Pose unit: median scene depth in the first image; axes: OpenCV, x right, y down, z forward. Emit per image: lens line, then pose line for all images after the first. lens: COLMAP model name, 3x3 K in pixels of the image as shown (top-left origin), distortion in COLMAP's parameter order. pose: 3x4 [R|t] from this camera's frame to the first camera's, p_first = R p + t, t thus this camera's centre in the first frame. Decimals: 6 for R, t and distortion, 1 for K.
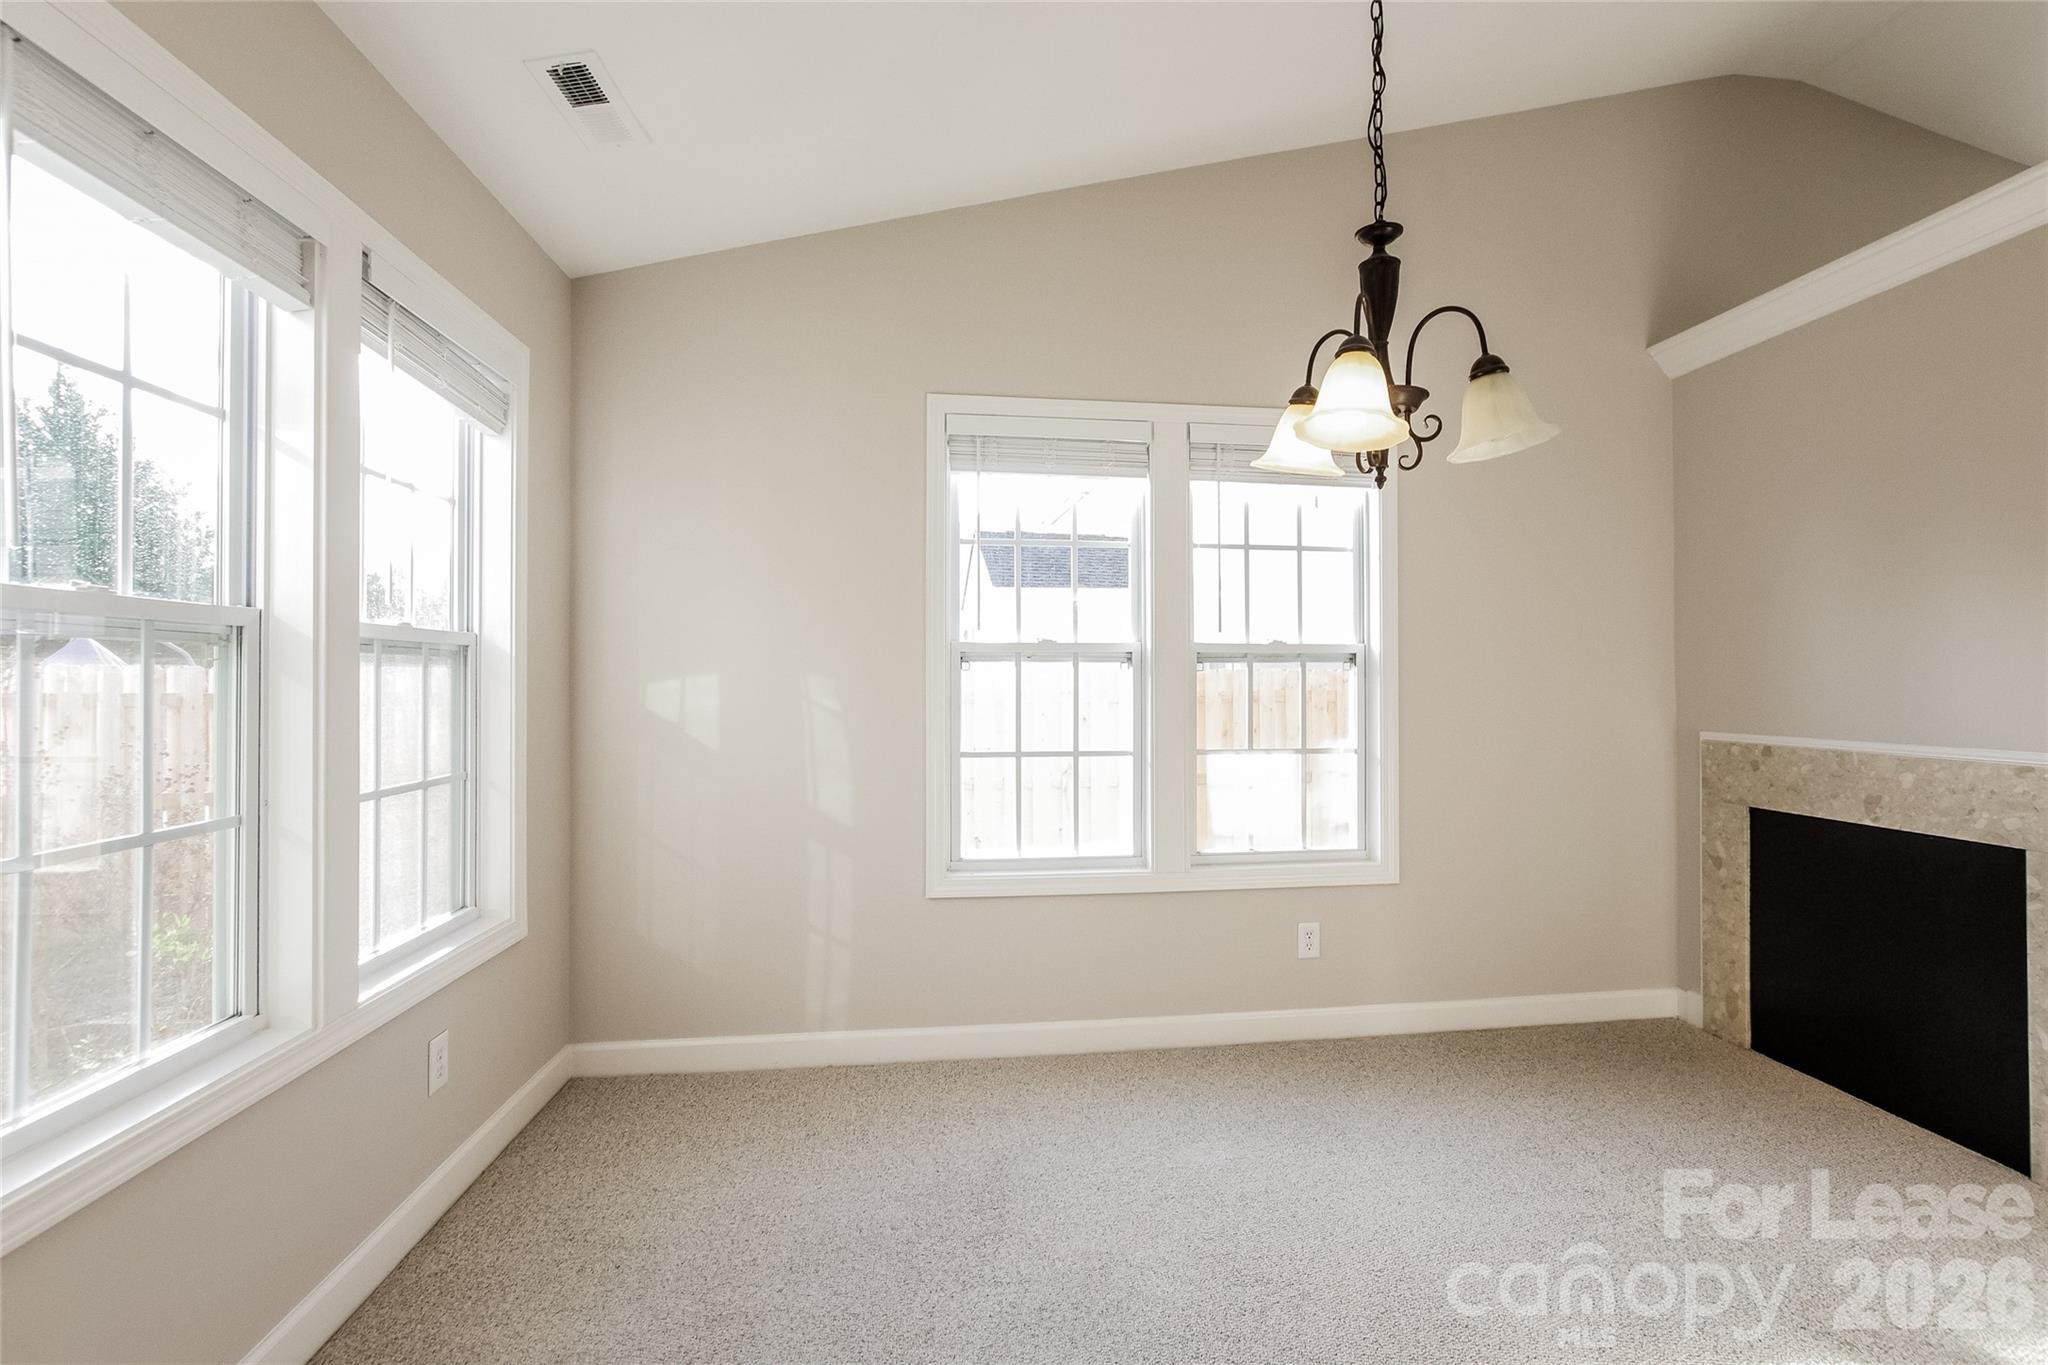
lens RADIAL K [[947.3, 0, 1013.7], [0, 947.3, 670.6], [0, 0, 1]] dist [-0.011172, 0.000180]
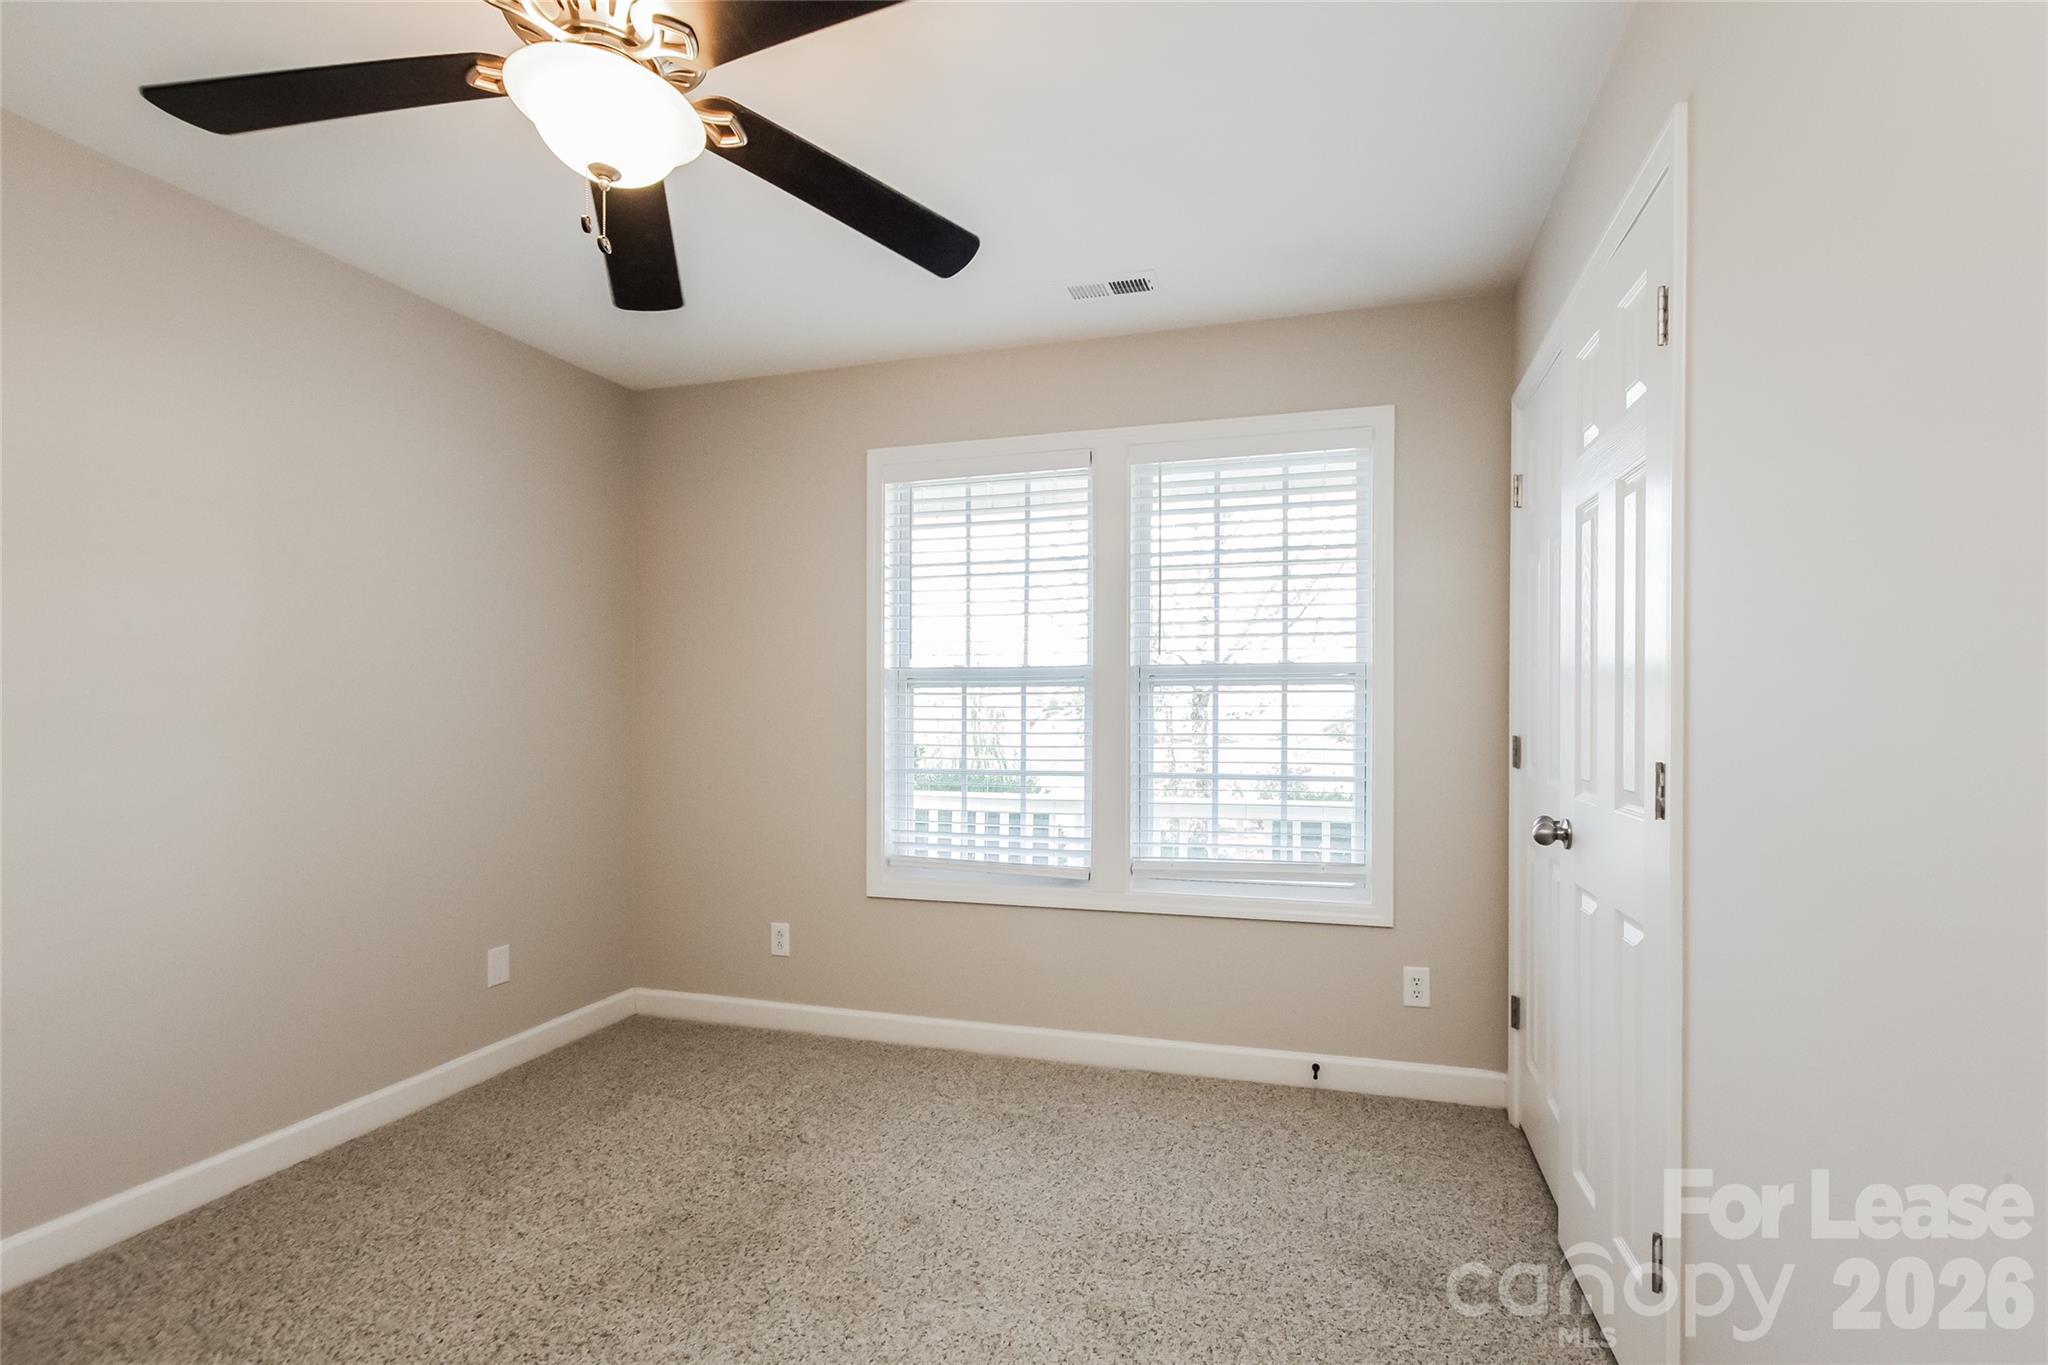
lens RADIAL K [[947.3, 0, 1082.8], [0, 947.3, 685.7], [0, 0, 1]] dist [-0.011172, 0.000180]
pose [[0.917586, -0.009354, -0.397428, 0.530558], [0.007857, 0.999955, -0.005395, -0.000609], [0.397460, 0.001828, 0.917618, 0.061666]]
